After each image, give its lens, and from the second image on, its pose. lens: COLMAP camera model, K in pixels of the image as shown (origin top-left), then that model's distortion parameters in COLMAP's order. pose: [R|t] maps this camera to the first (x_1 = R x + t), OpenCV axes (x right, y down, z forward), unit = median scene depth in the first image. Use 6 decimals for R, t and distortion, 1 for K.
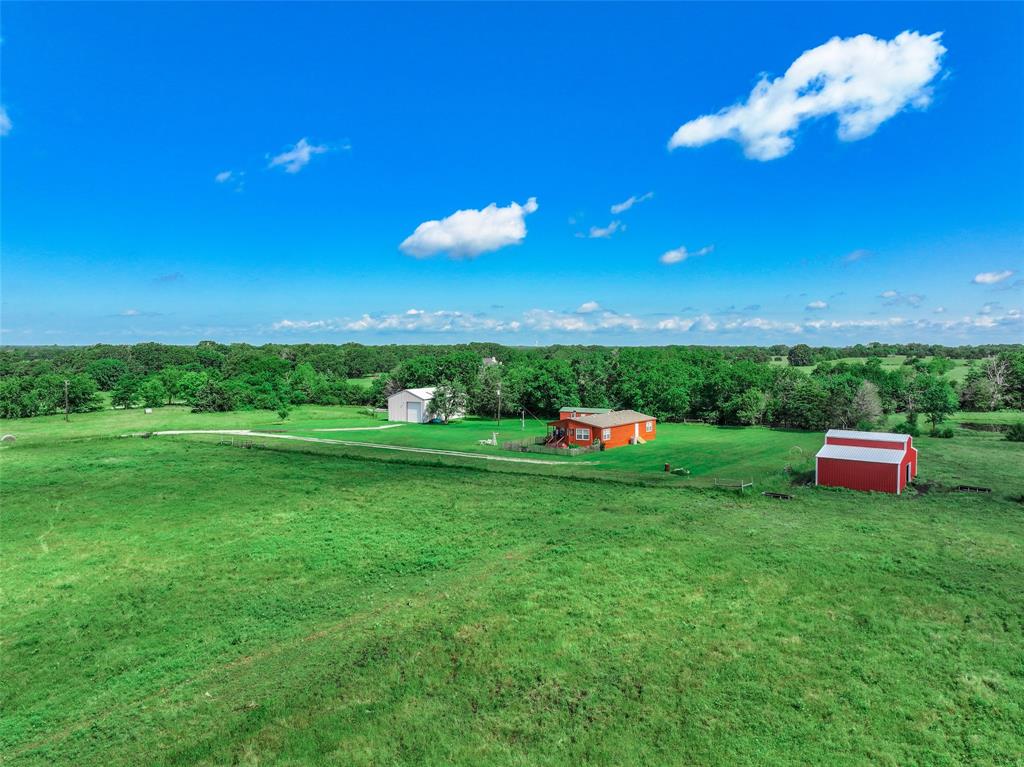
lens RADIAL K [[717.5, 0, 513.9], [0, 717.5, 386.4], [0, 0, 1]] dist [-0.001283, 0.011843]
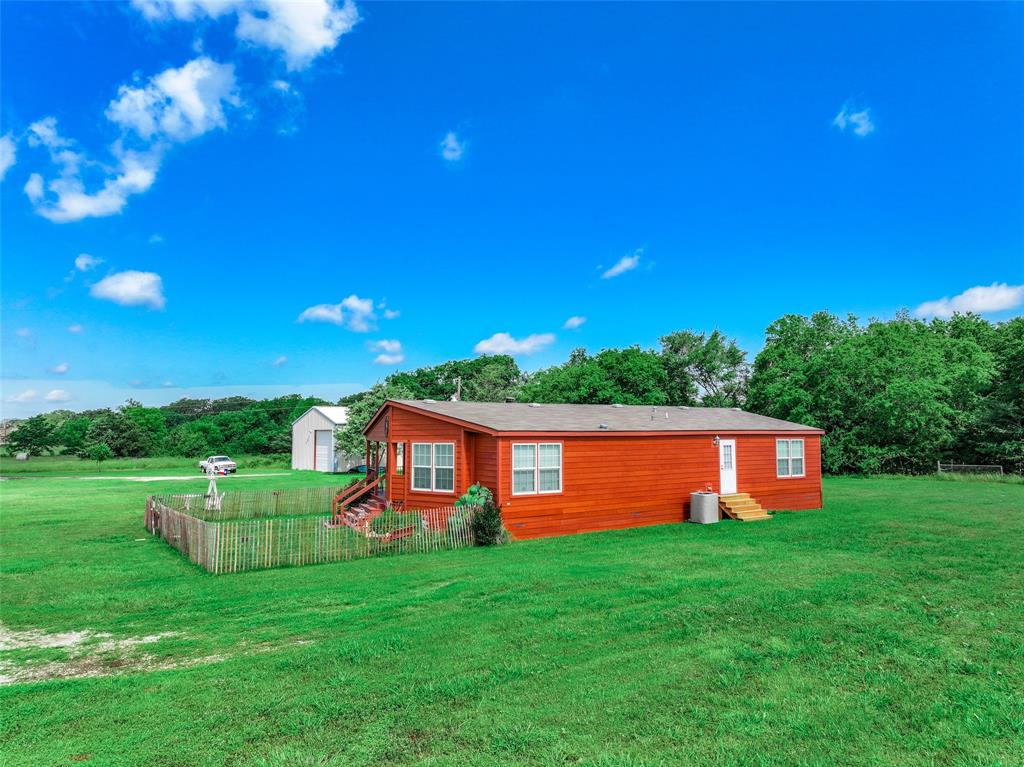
lens RADIAL K [[717.5, 0, 518.1], [0, 717.5, 383.0], [0, 0, 1]] dist [-0.001283, 0.011843]
pose [[0.958664, -0.023535, -0.283566, 0.134041], [-0.011250, 0.992659, -0.120421, 0.048909], [0.284318, 0.118633, 0.951362, 0.572358]]
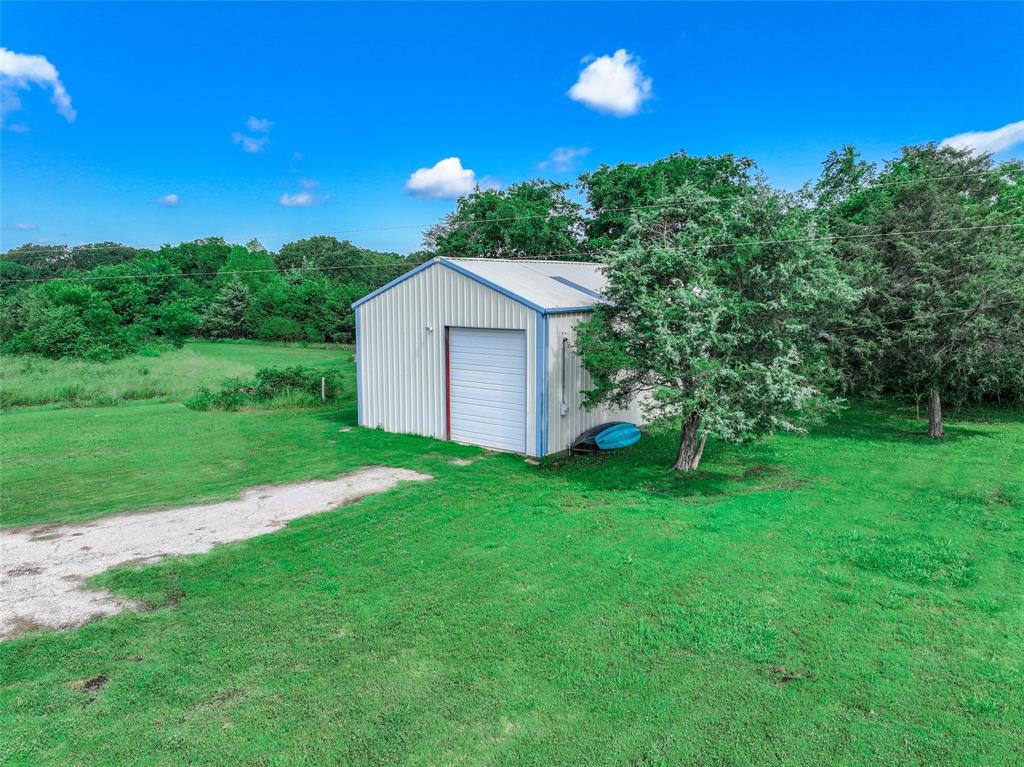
lens RADIAL K [[717.5, 0, 515.4], [0, 717.5, 385.9], [0, 0, 1]] dist [-0.001283, 0.011843]
pose [[0.990633, 0.018042, -0.135355, -0.112157], [-0.006590, 0.996394, 0.084586, 0.021665], [0.136393, -0.082902, 0.987180, 0.850924]]
